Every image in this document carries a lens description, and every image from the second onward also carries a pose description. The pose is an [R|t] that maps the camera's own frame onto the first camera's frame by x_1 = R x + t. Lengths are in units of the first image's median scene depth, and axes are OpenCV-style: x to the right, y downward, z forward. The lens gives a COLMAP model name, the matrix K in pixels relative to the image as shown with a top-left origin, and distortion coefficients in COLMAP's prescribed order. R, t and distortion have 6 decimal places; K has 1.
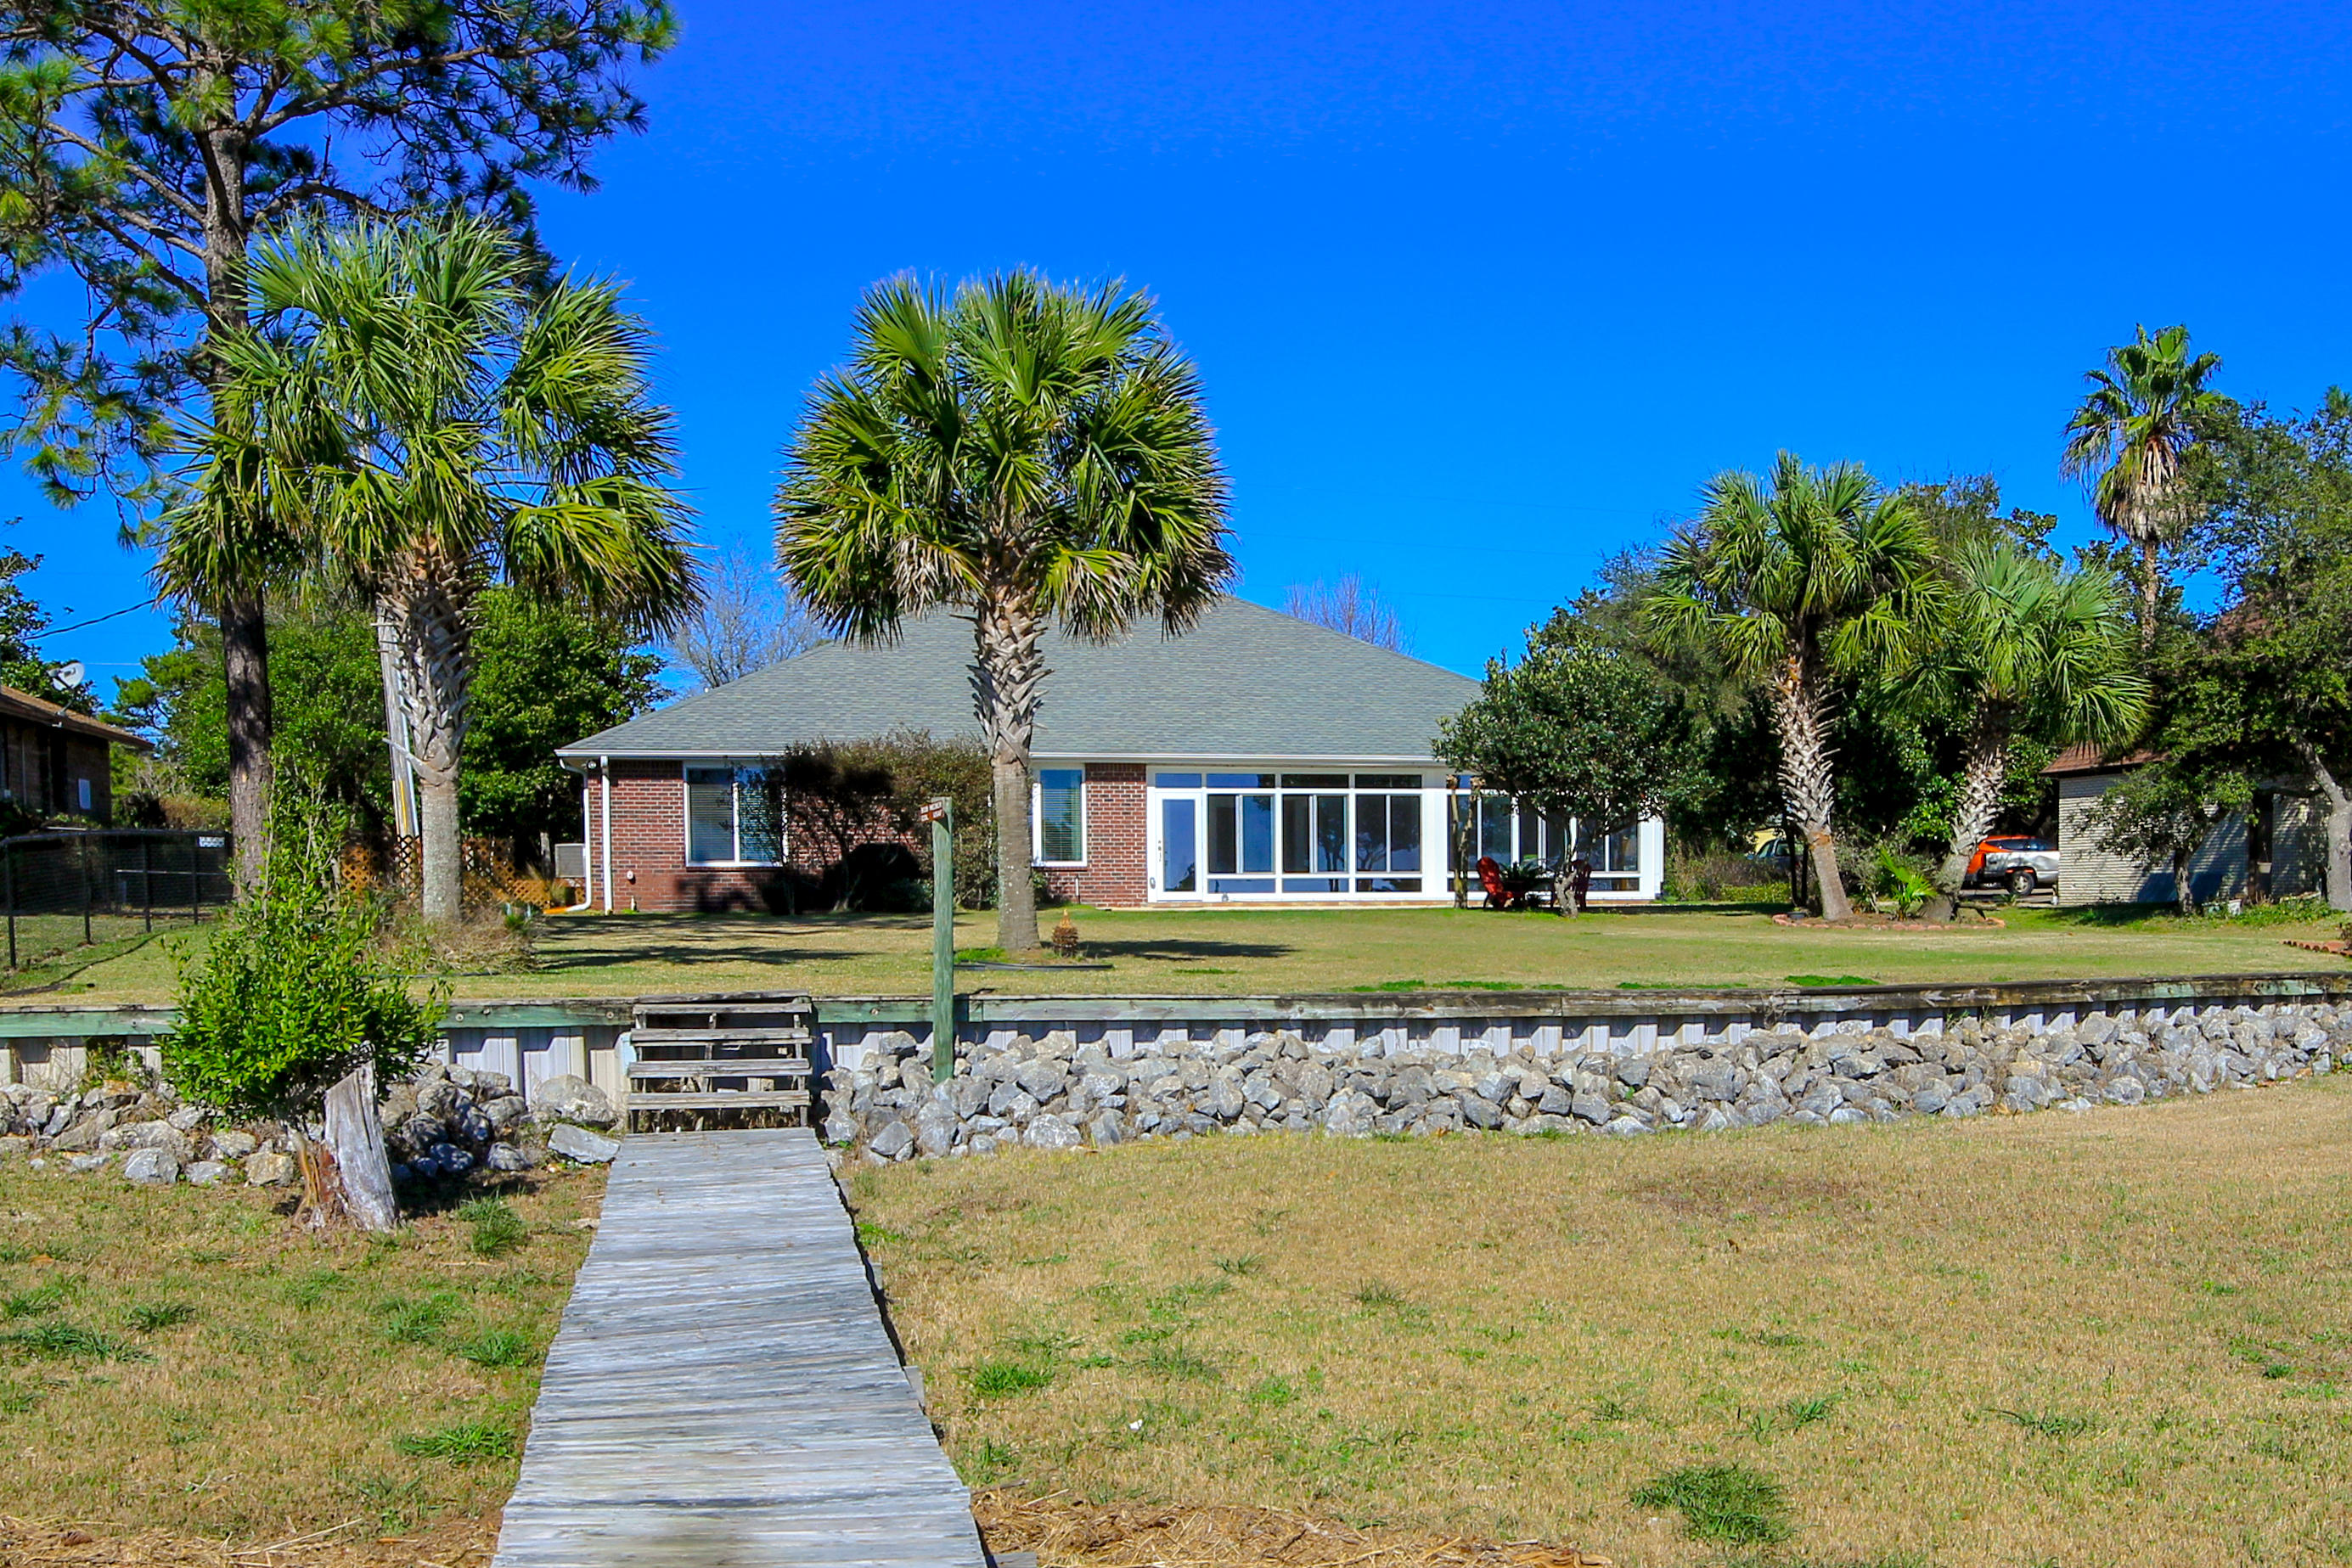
lens RADIAL K [[4759.9, 0, 1631.9], [0, 4759.9, 1074.3], [0, 0, 1]] dist [-0.021369, 0.197264]
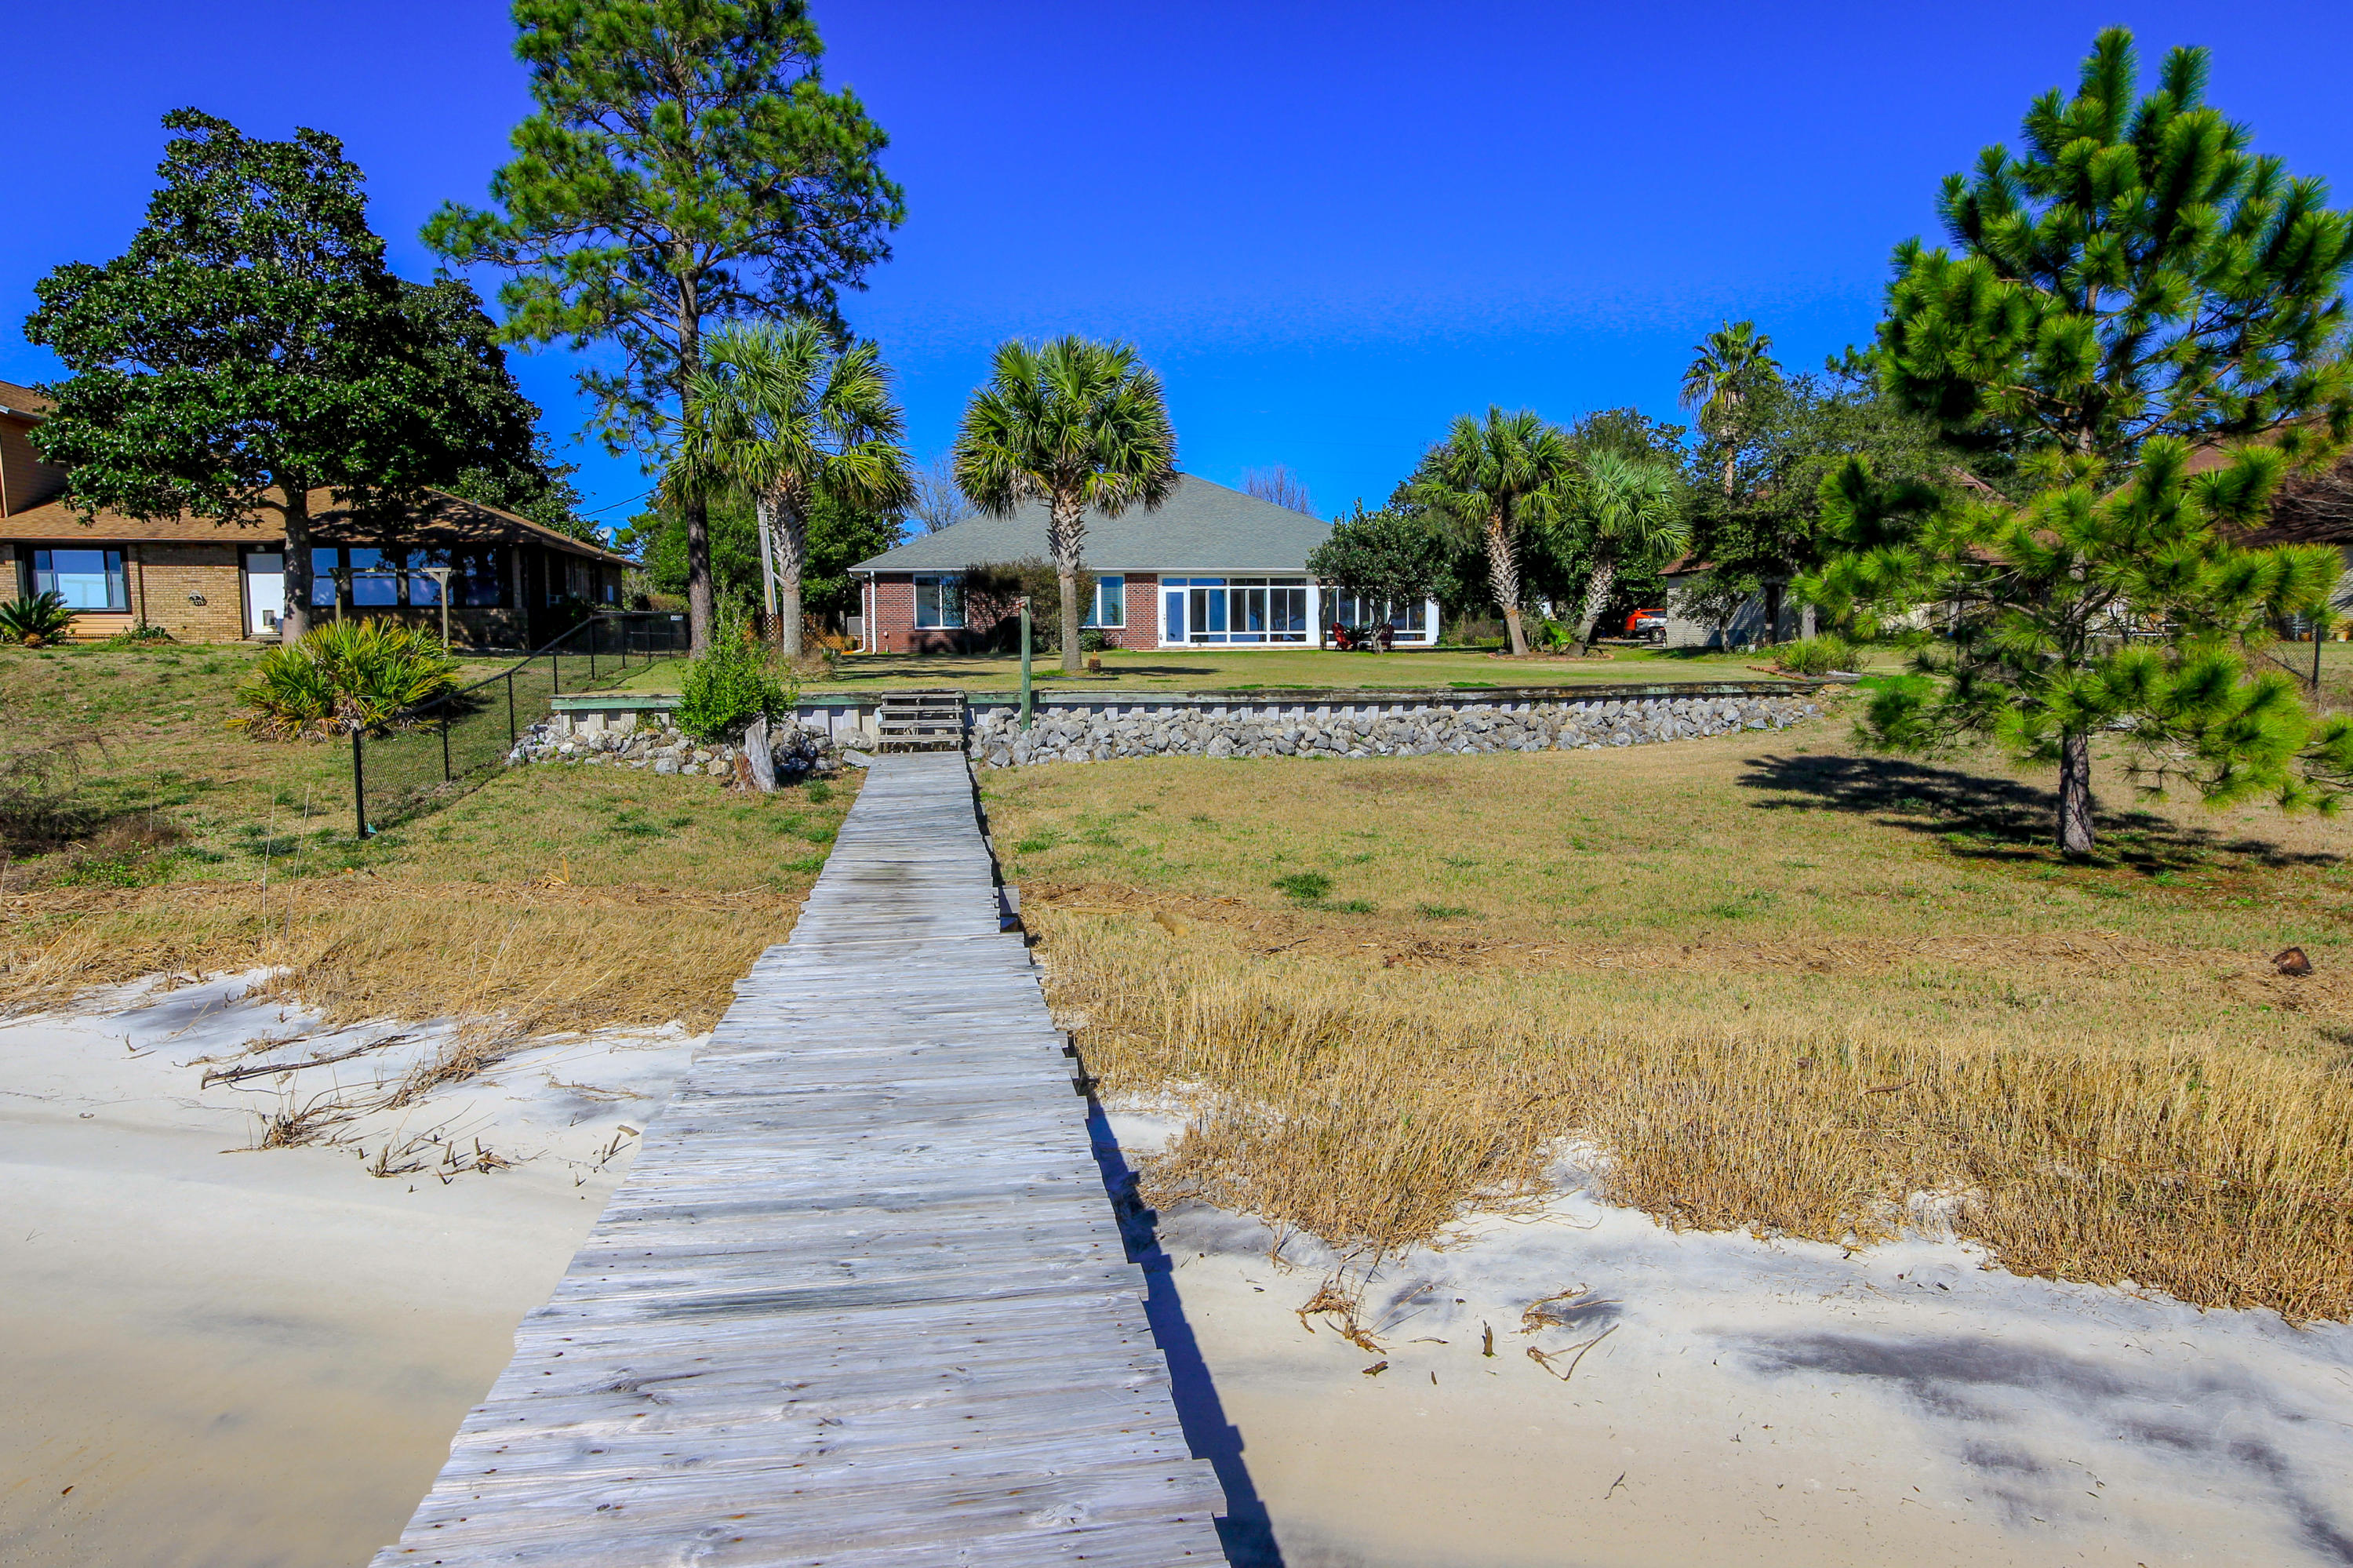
lens RADIAL K [[3353.7, 0, 1176.5], [0, 3353.7, 784.0], [0, 0, 1]] dist [-0.009153, 0.005292]
pose [[0.992103, 0.002132, -0.125405, 0.090397], [-0.001698, 0.999992, 0.003570, 0.016328], [0.125412, -0.003328, 0.992099, -0.390926]]
